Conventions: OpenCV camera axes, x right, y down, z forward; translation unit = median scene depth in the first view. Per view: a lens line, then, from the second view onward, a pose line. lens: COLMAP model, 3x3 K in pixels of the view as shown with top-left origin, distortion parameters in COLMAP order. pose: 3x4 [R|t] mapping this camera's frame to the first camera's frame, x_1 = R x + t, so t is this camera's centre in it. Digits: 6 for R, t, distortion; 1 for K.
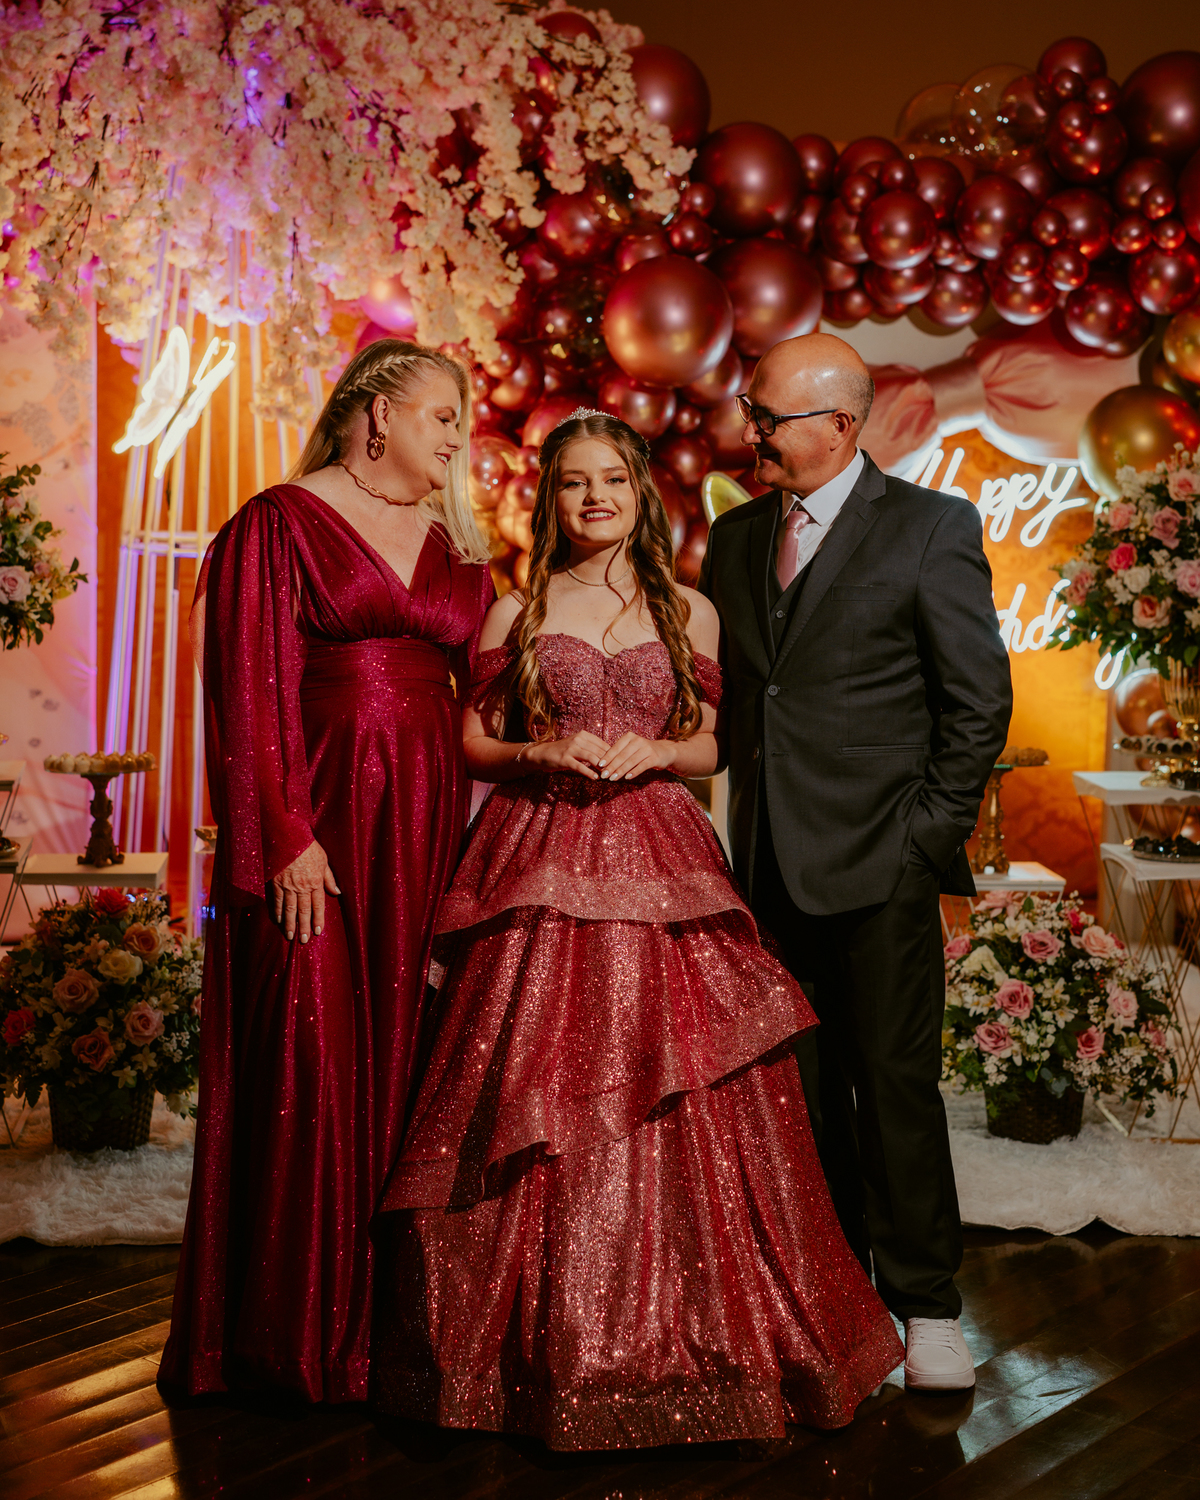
lens RADIAL K [[2628.5, 0, 600.0], [0, 2628.5, 750.0], [0, 0, 1]] dist [0.148169, 0.064475]
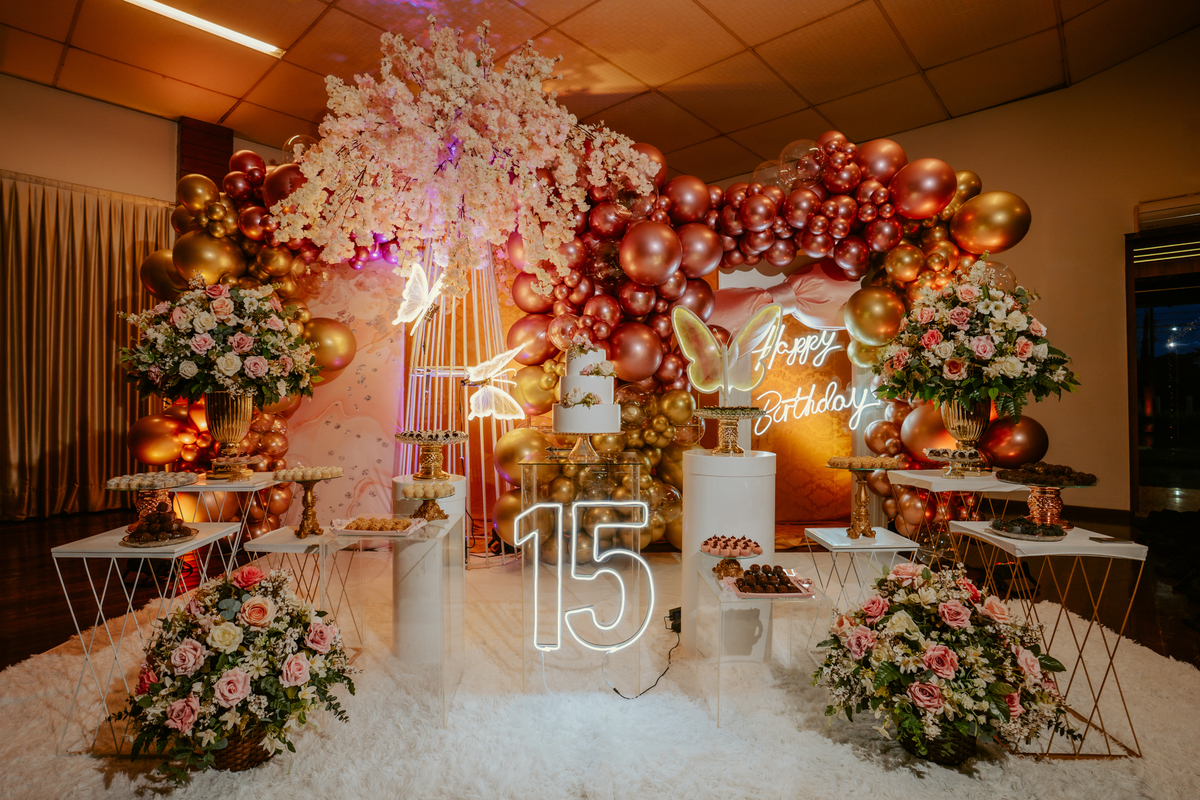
lens RADIAL K [[611.2, 0, 578.1], [0, 611.2, 386.7], [0, 0, 1]] dist [-0.064608, 0.000321]
pose [[0.994512, -0.024635, -0.101685, 0.015983], [0.012304, 0.992679, -0.120153, -0.001571], [0.103900, 0.118243, 0.987534, 0.557995]]
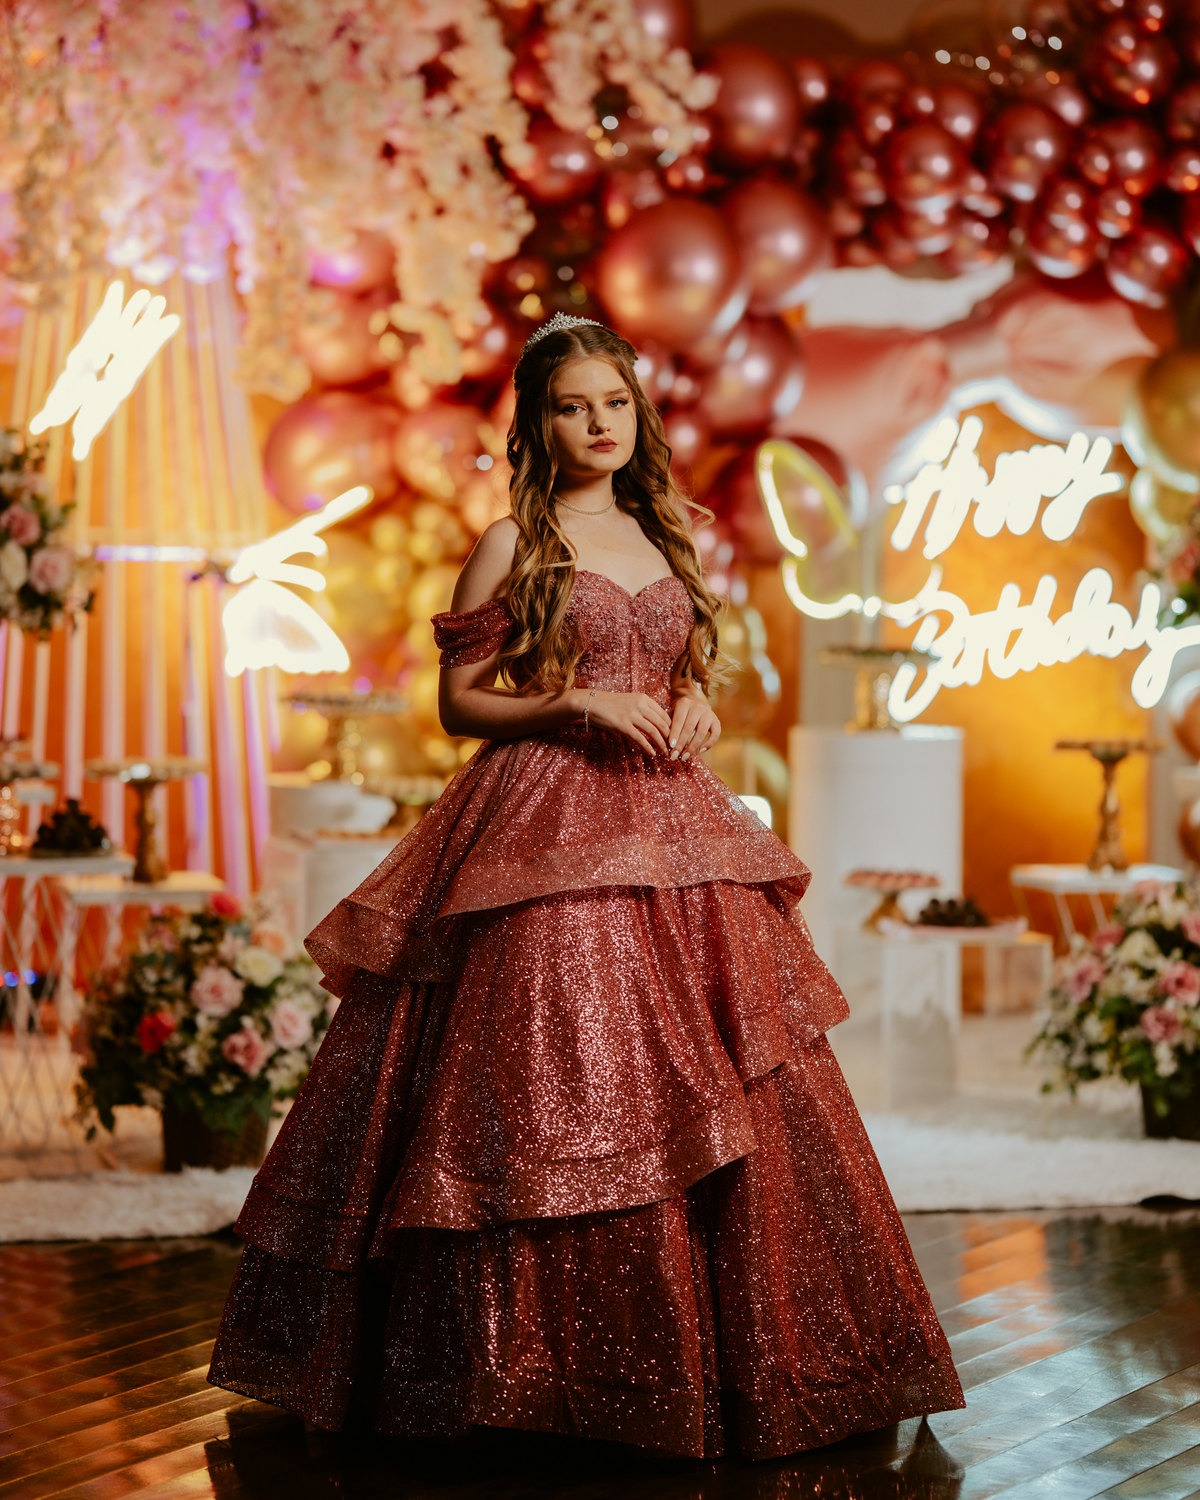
lens RADIAL K [[4429.7, 0, 597.8], [0, 4429.7, 715.1], [0, 0, 1]] dist [0.749935, -0.432102]
pose [[0.988691, -0.020339, 0.148583, -0.228593], [0.029129, 0.997937, -0.057221, 0.067418], [-0.147113, 0.060902, 0.987243, -0.448919]]
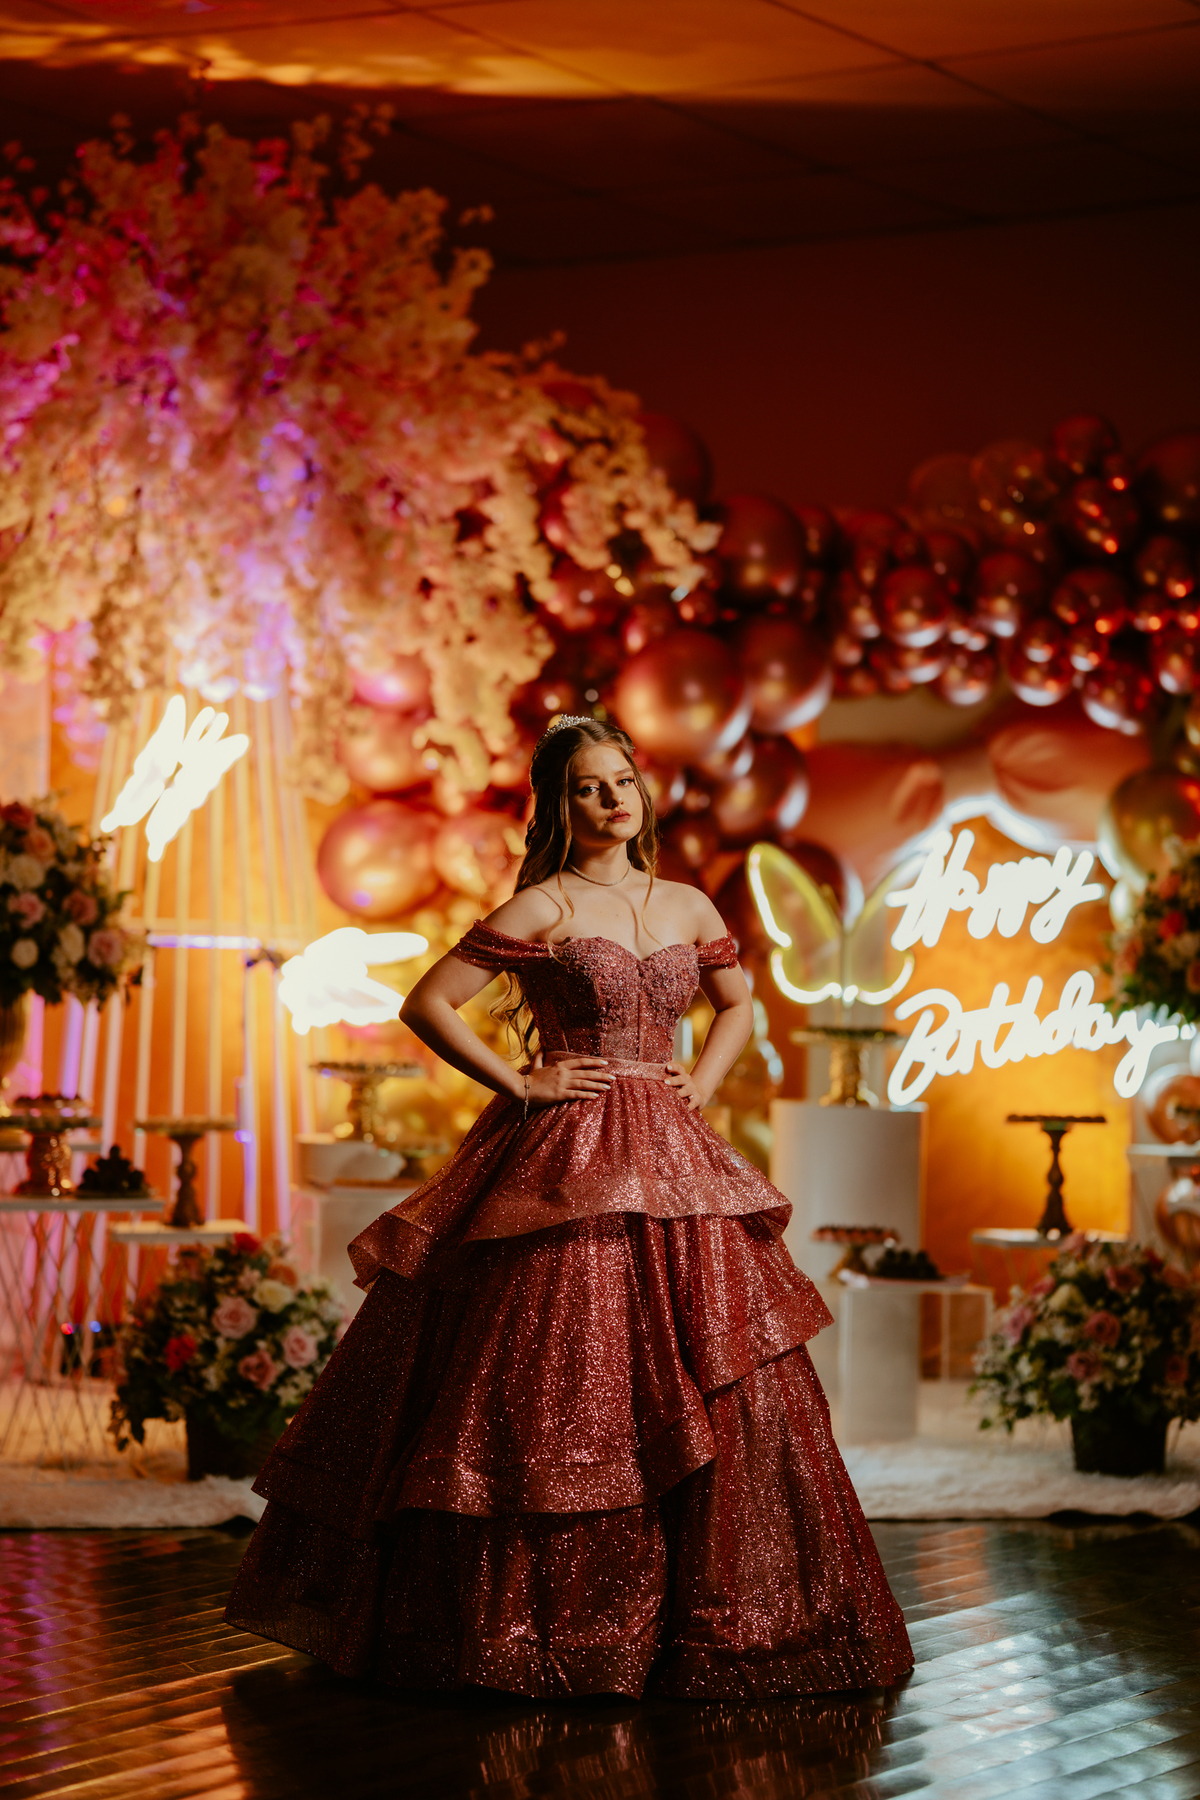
lens RADIAL K [[4464.1, 0, 600.0], [0, 4464.1, 900.0], [0, 0, 1]] dist [0.653094, 0.227312]
pose [[0.993650, -0.000559, 0.112510, -0.196434], [0.013727, 0.993120, -0.116292, 0.105223], [-0.111671, 0.117098, 0.986822, -0.624652]]
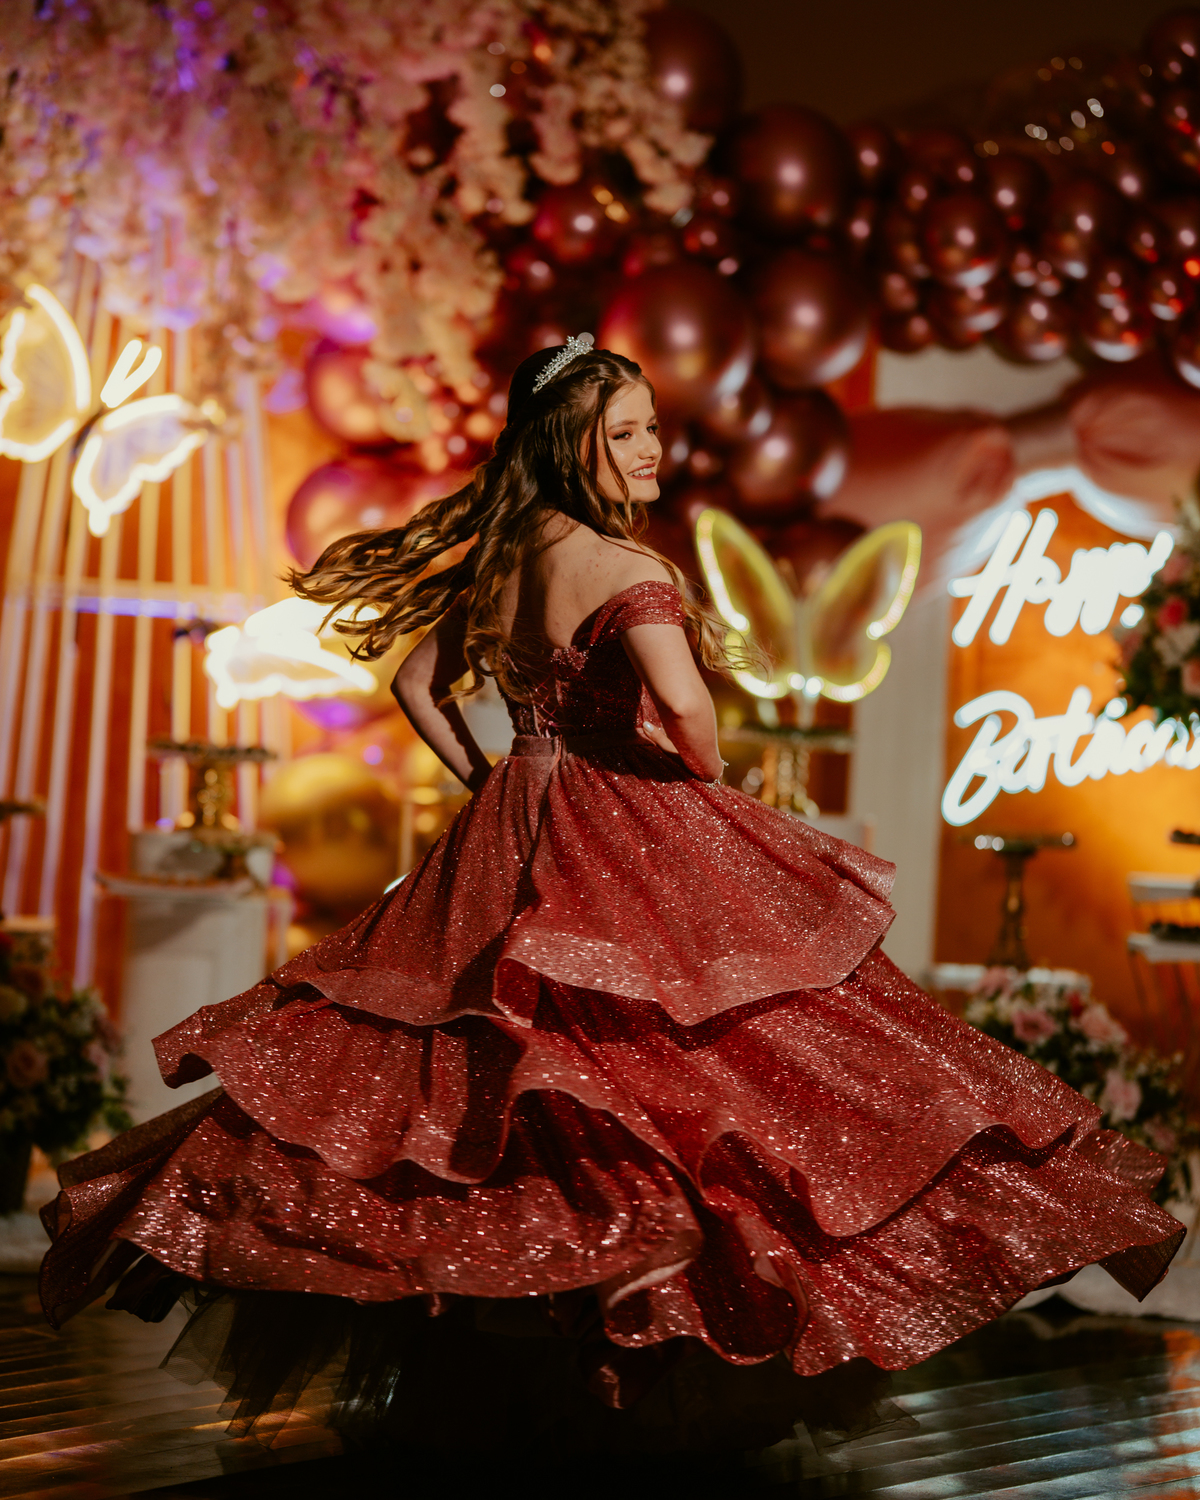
lens RADIAL K [[4426.8, 0, 600.0], [0, 4426.8, 750.0], [0, 0, 1]] dist [0.744479, -0.531924]
pose [[0.998999, 0.032624, -0.030618, 0.051168], [-0.035233, 0.995414, -0.088939, 0.096731], [0.027576, 0.089928, 0.995566, -0.408620]]
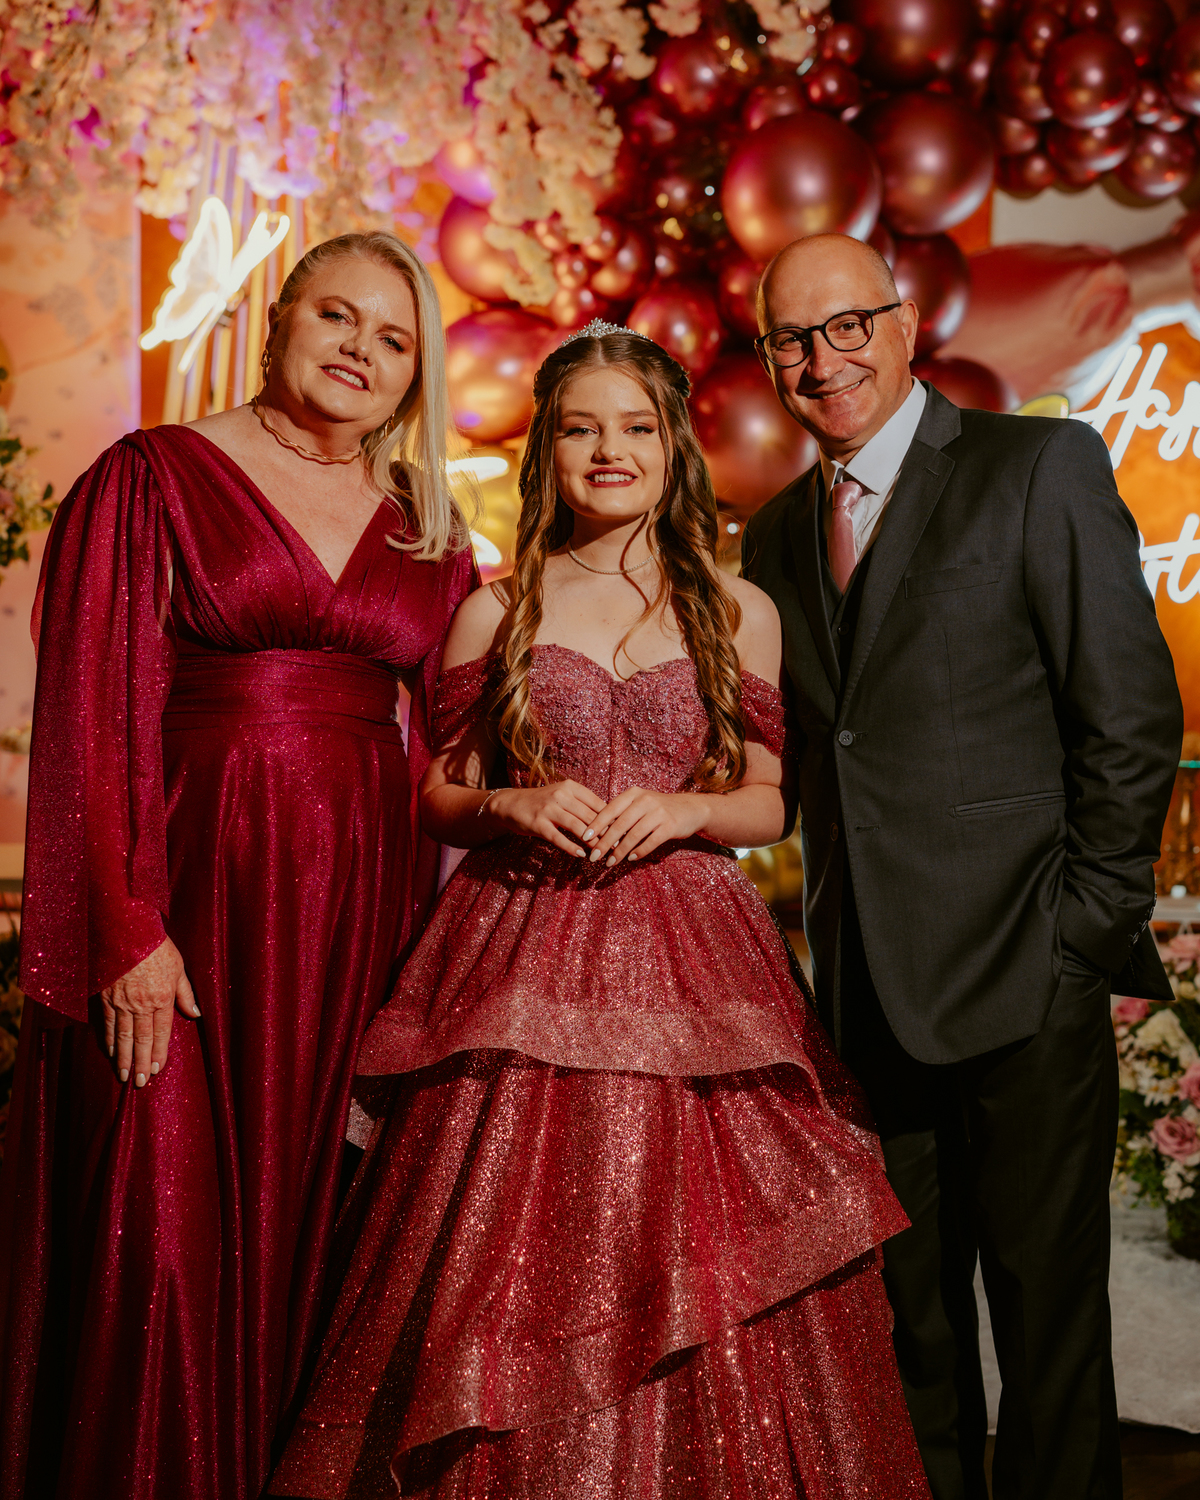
lens RADIAL K [[2574.3, 0, 618.8], [0, 2574.3, 685.5], [0, 0, 1]] dist [0.178755, 0.119266]
pose [[0.997087, 0.018346, -0.074030, 0.033124], [-0.016144, 0.999412, 0.030239, -0.033522], [0.074541, -0.028955, 0.996797, 0.190564]]
